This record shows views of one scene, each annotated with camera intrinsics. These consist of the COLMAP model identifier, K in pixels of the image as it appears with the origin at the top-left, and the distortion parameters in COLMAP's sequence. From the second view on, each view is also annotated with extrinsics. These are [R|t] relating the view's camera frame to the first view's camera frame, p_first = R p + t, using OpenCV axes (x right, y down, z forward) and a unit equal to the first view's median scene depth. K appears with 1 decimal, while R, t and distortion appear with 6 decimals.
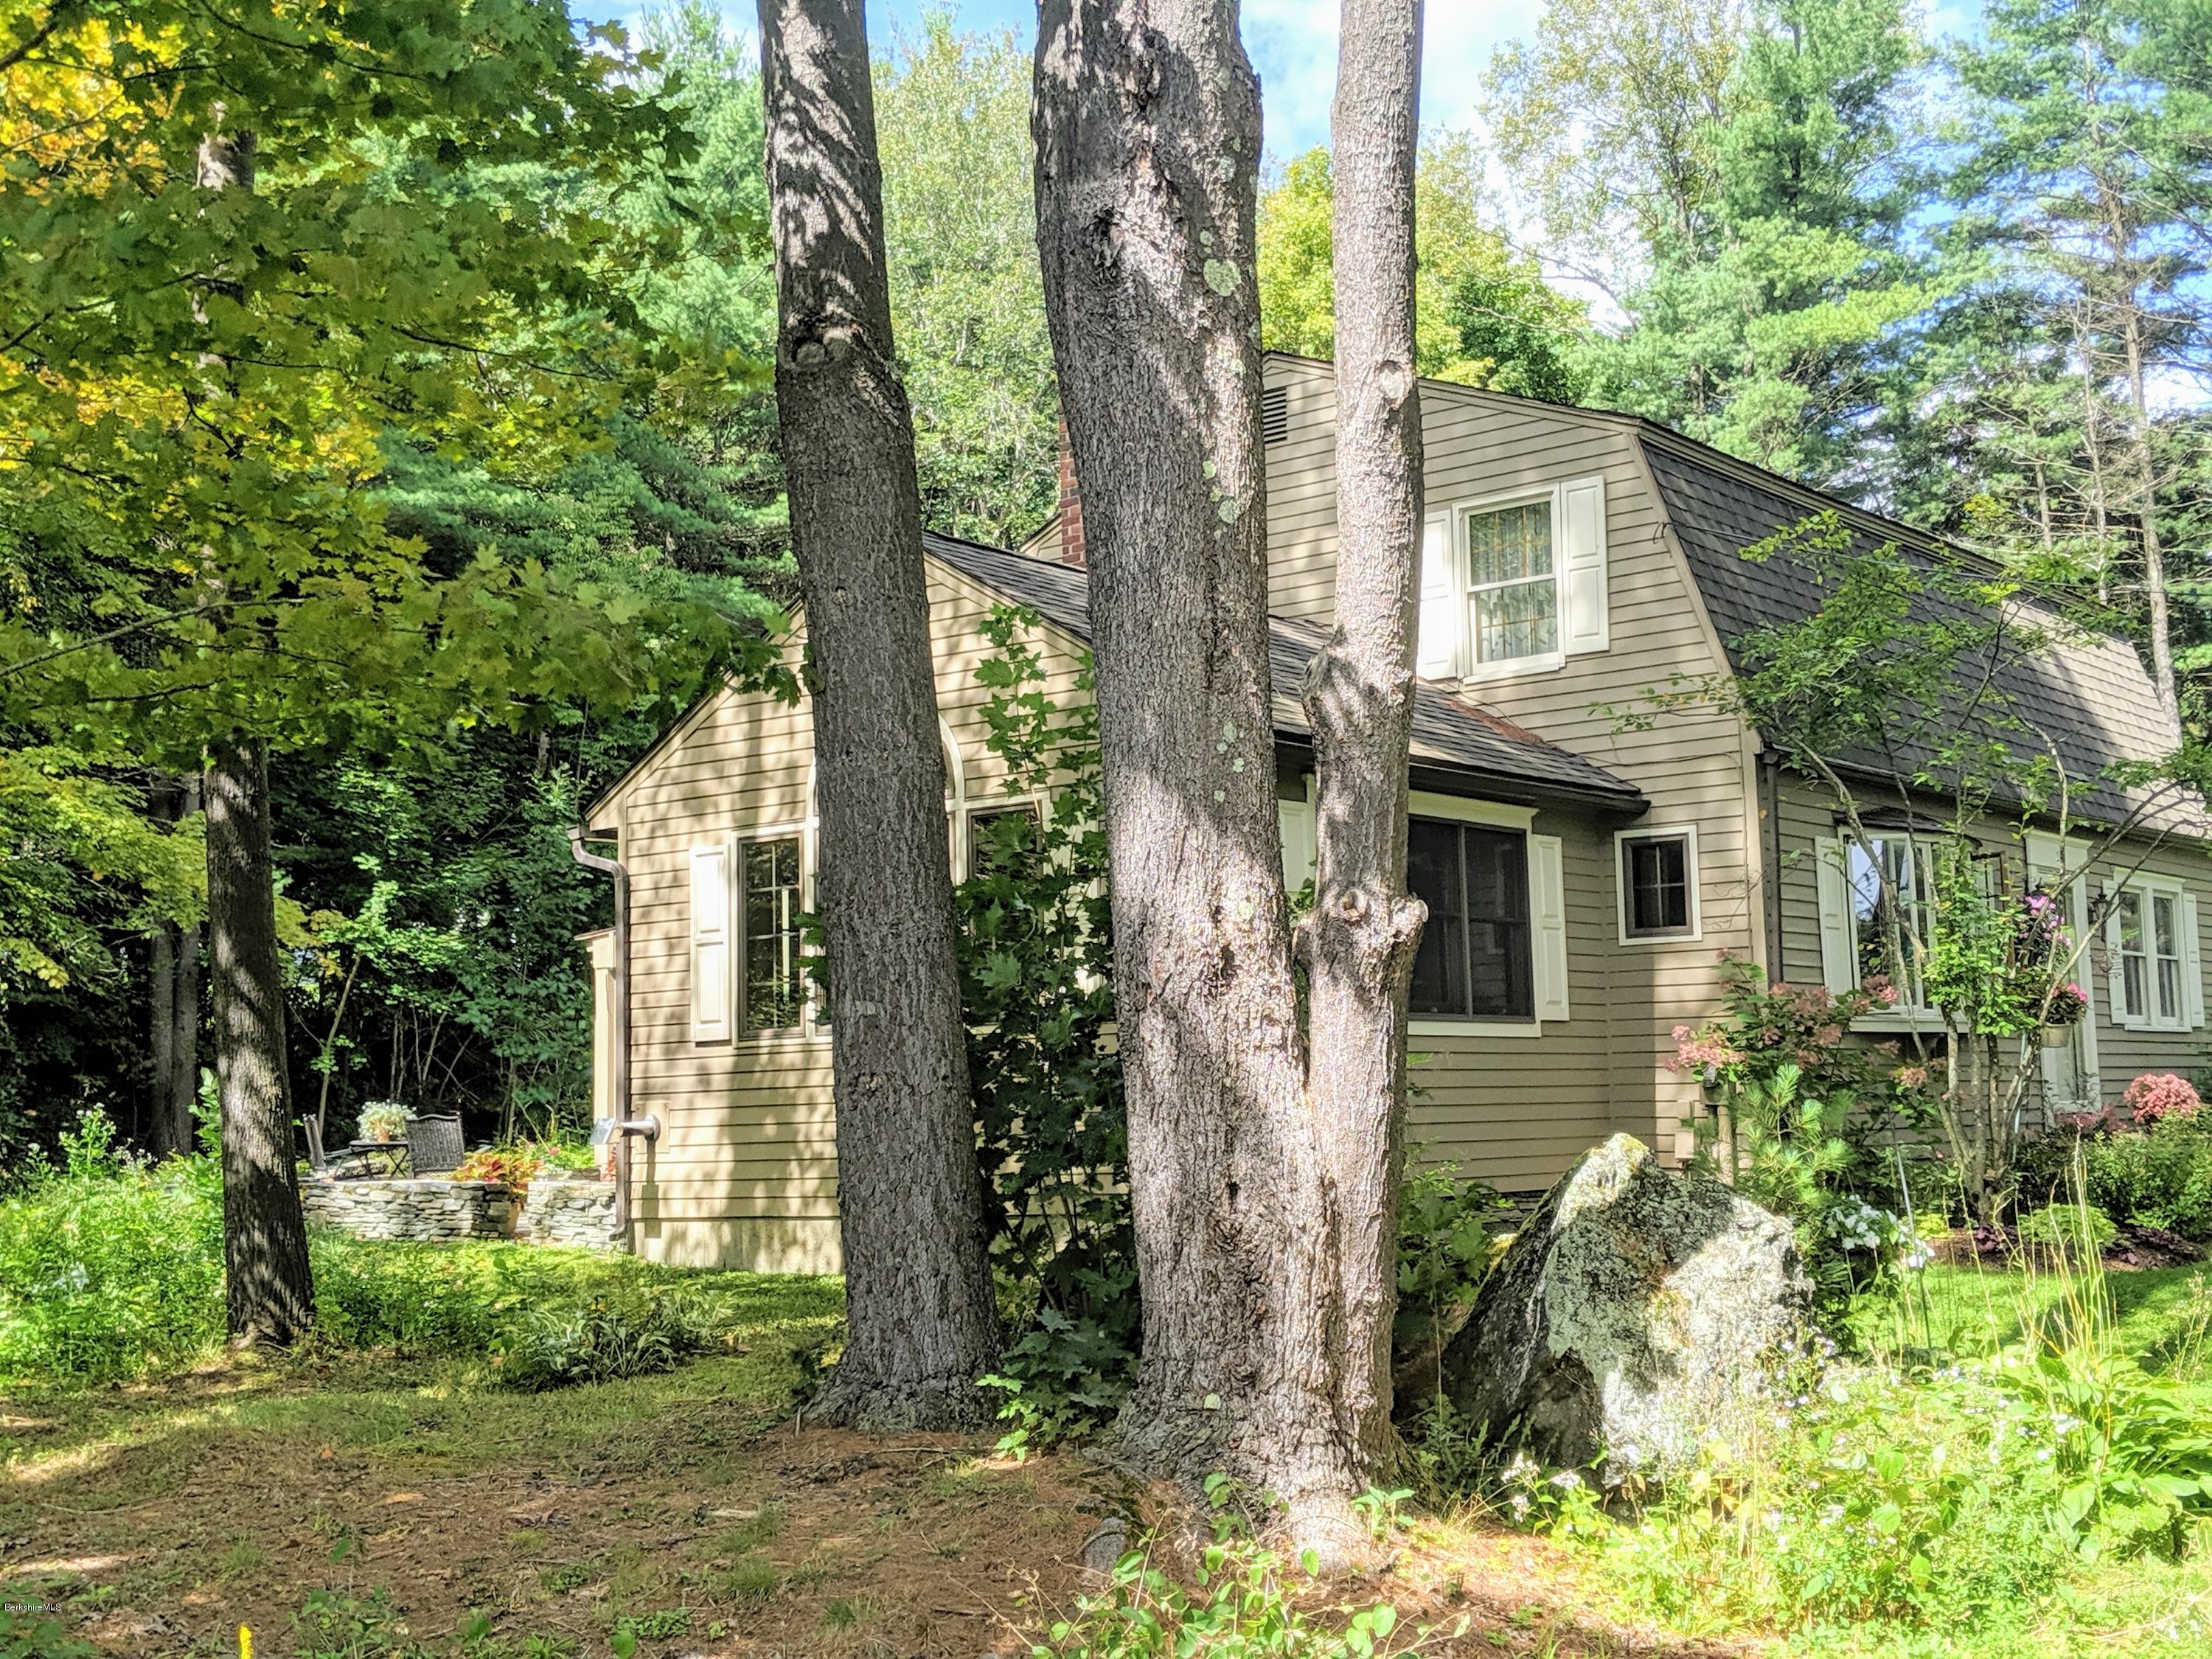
lens RADIAL K [[2673.2, 0, 1173.4], [0, 2673.2, 830.8], [0, 0, 1]] dist [0.167771, -0.398065]
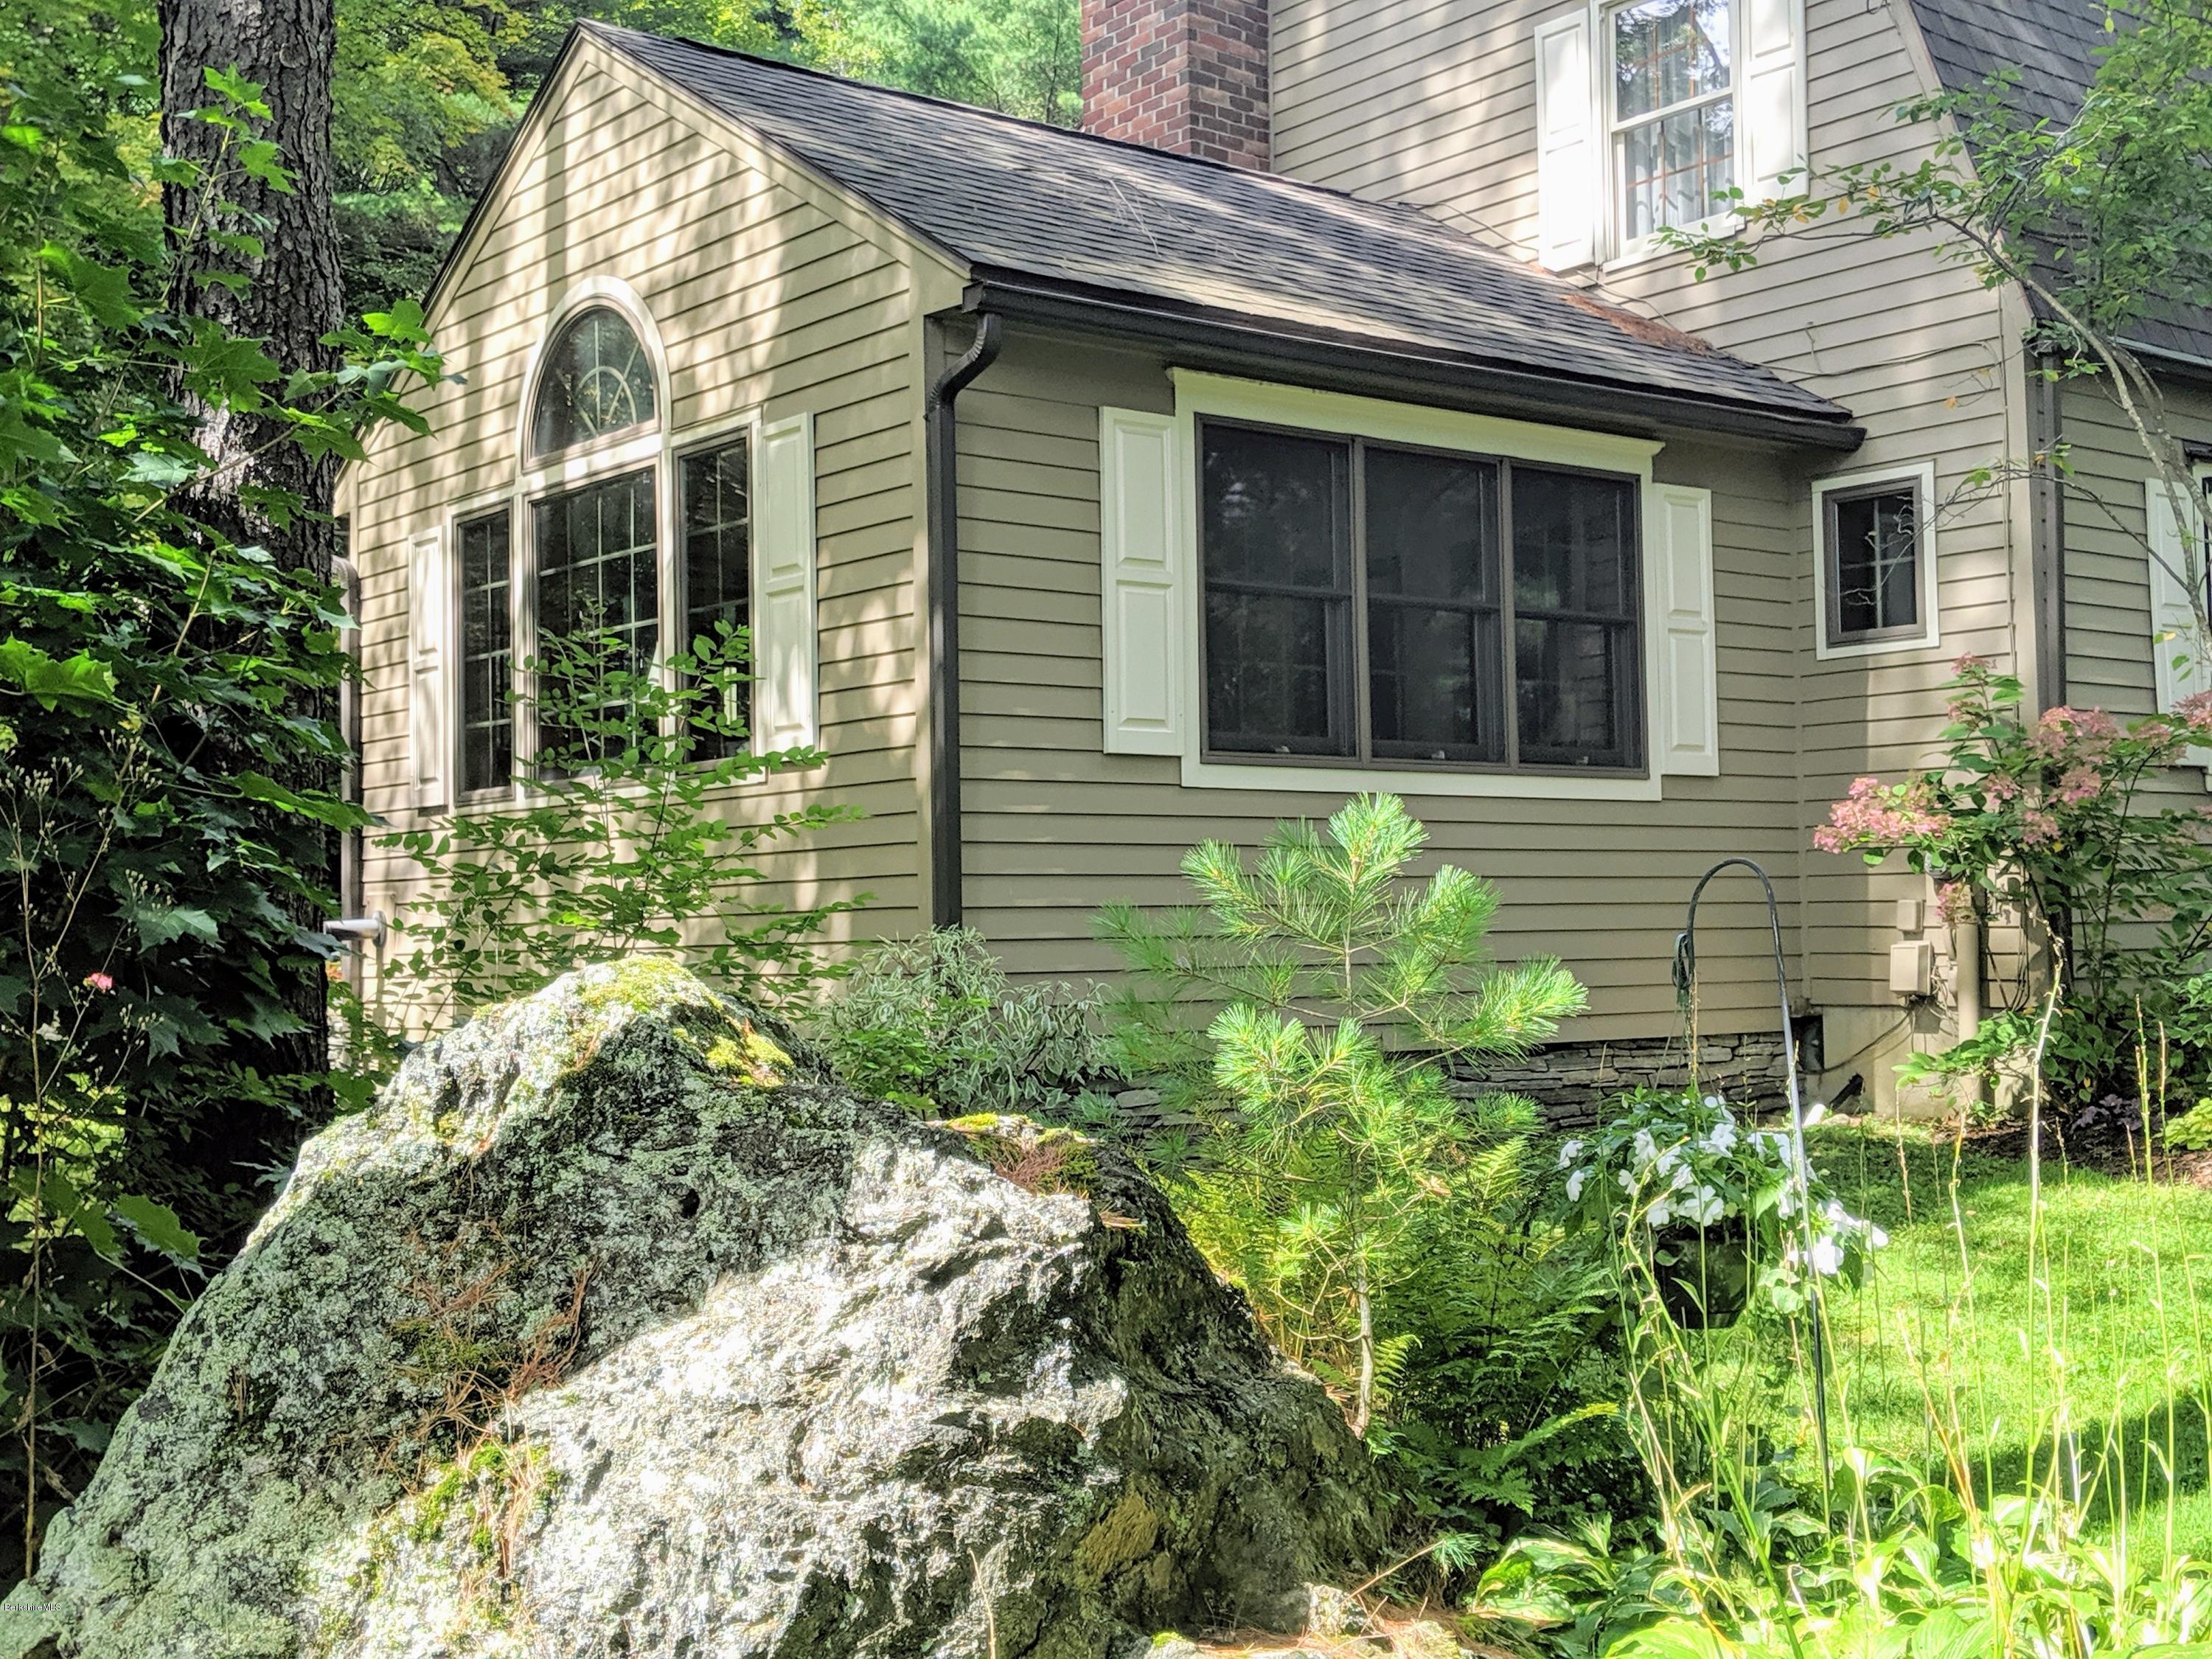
lens RADIAL K [[2679.2, 0, 1090.3], [0, 2679.2, 774.1], [0, 0, 1]] dist [0.253219, -0.894680]
pose [[0.969814, -0.005577, -0.243784, 0.159411], [0.017791, 0.998692, 0.047926, 0.036763], [0.243198, -0.050817, 0.968645, 0.339606]]
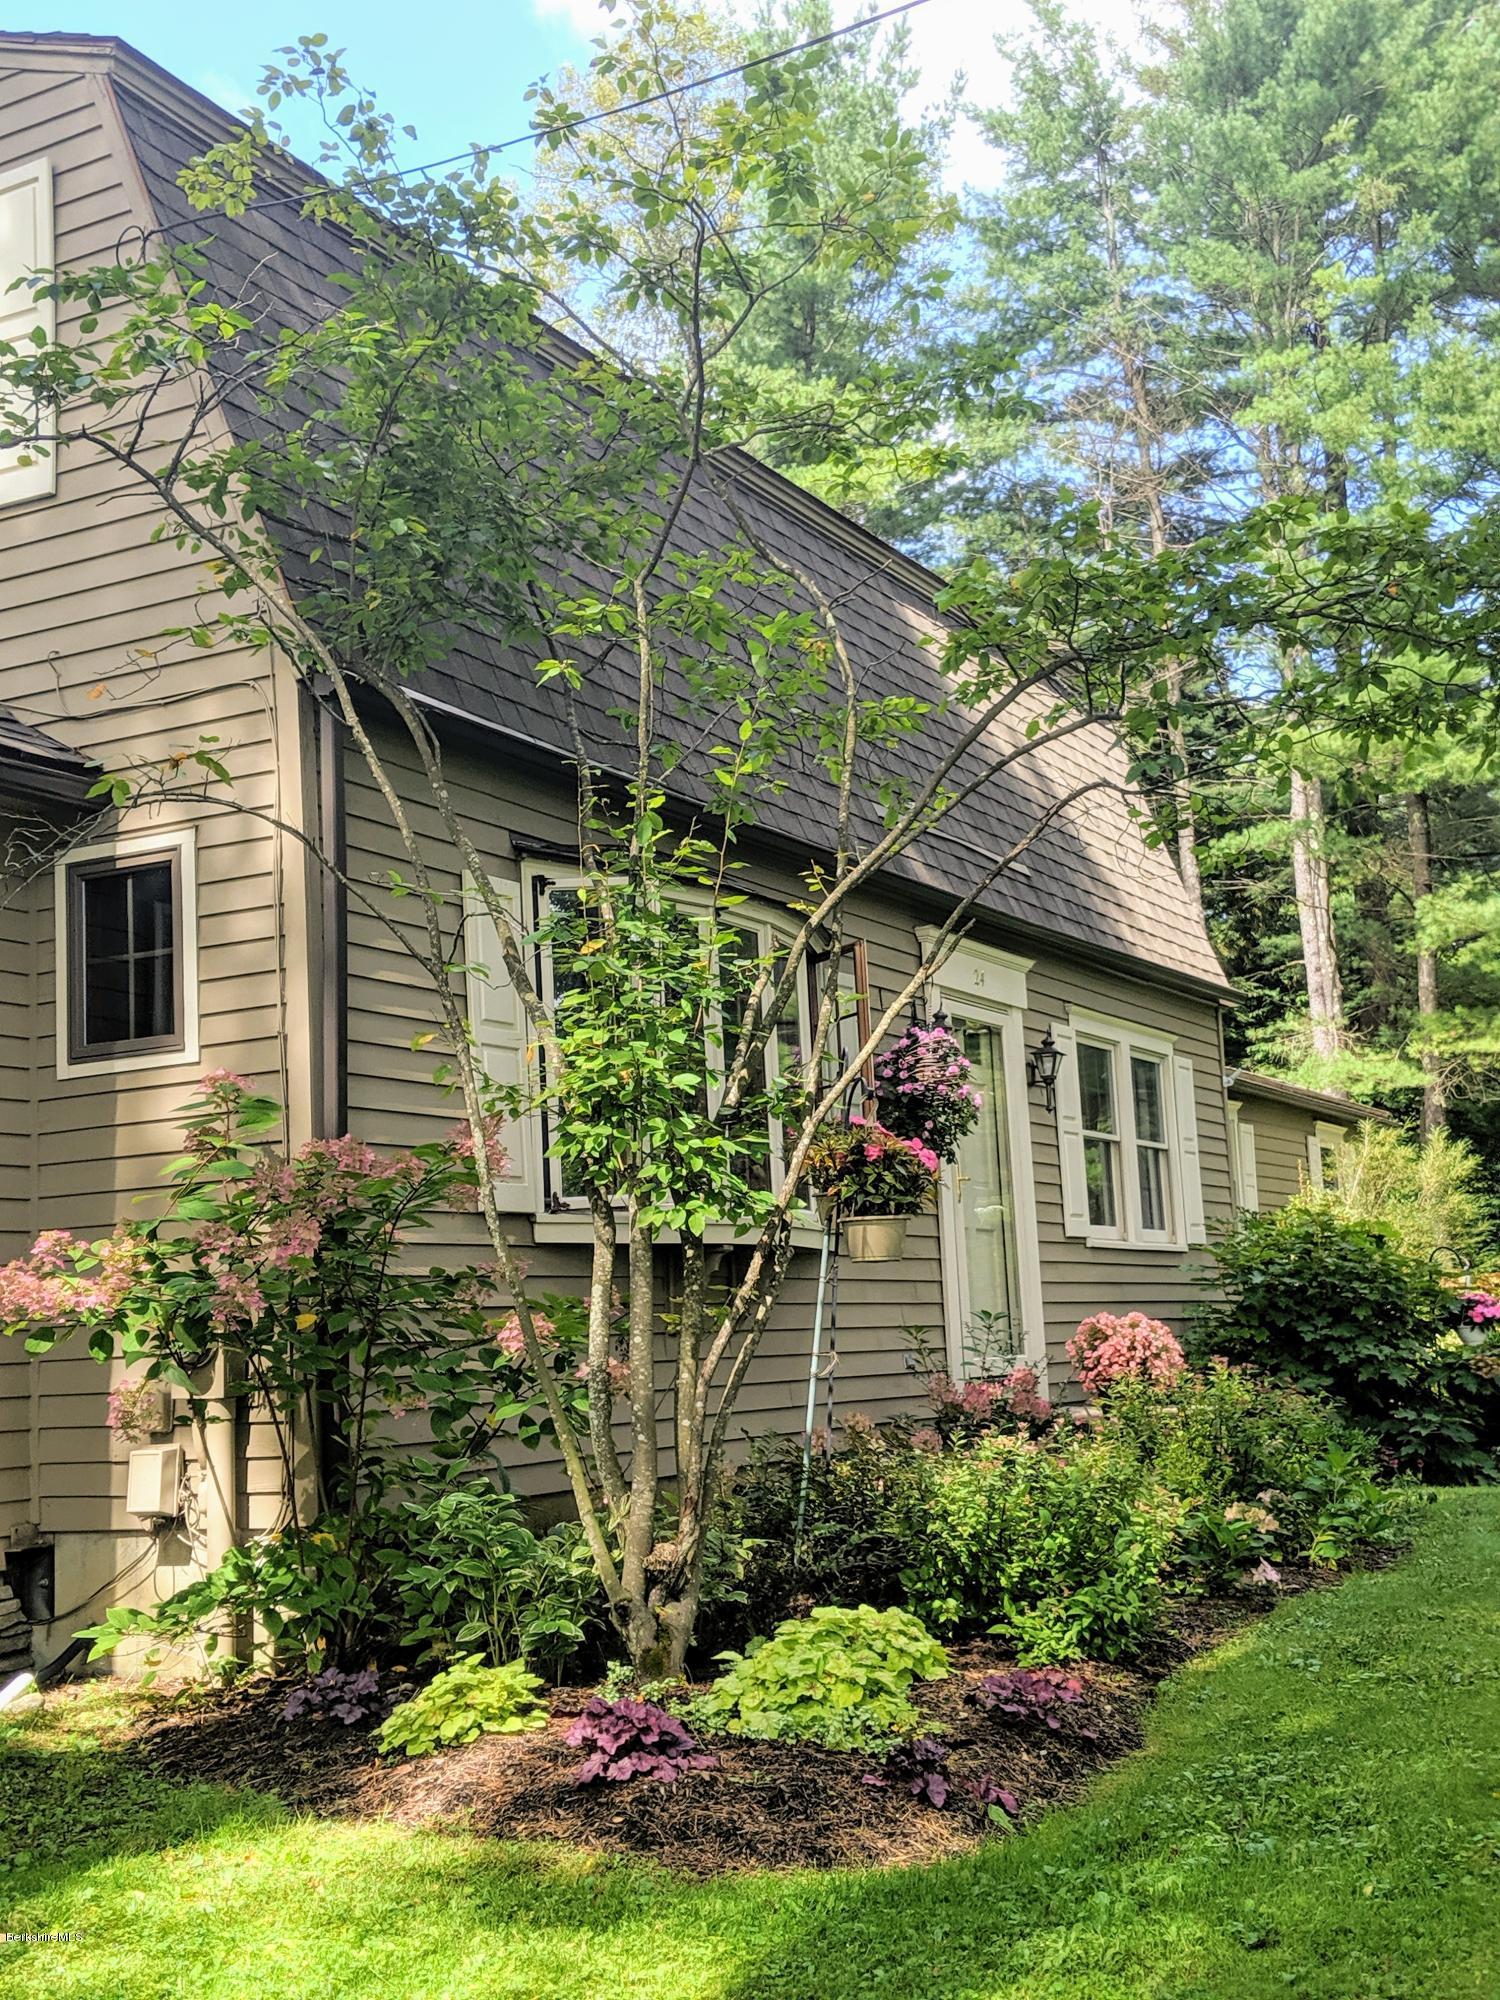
lens RADIAL K [[2422.4, 0, 822.7], [0, 2422.4, 1010.7], [0, 0, 1]] dist [0.253219, -0.894680]
pose [[0.982430, 0.003292, 0.186604, 0.225048], [0.004086, 0.999225, -0.039140, 0.049519], [-0.186589, 0.039214, 0.981655, 0.541893]]
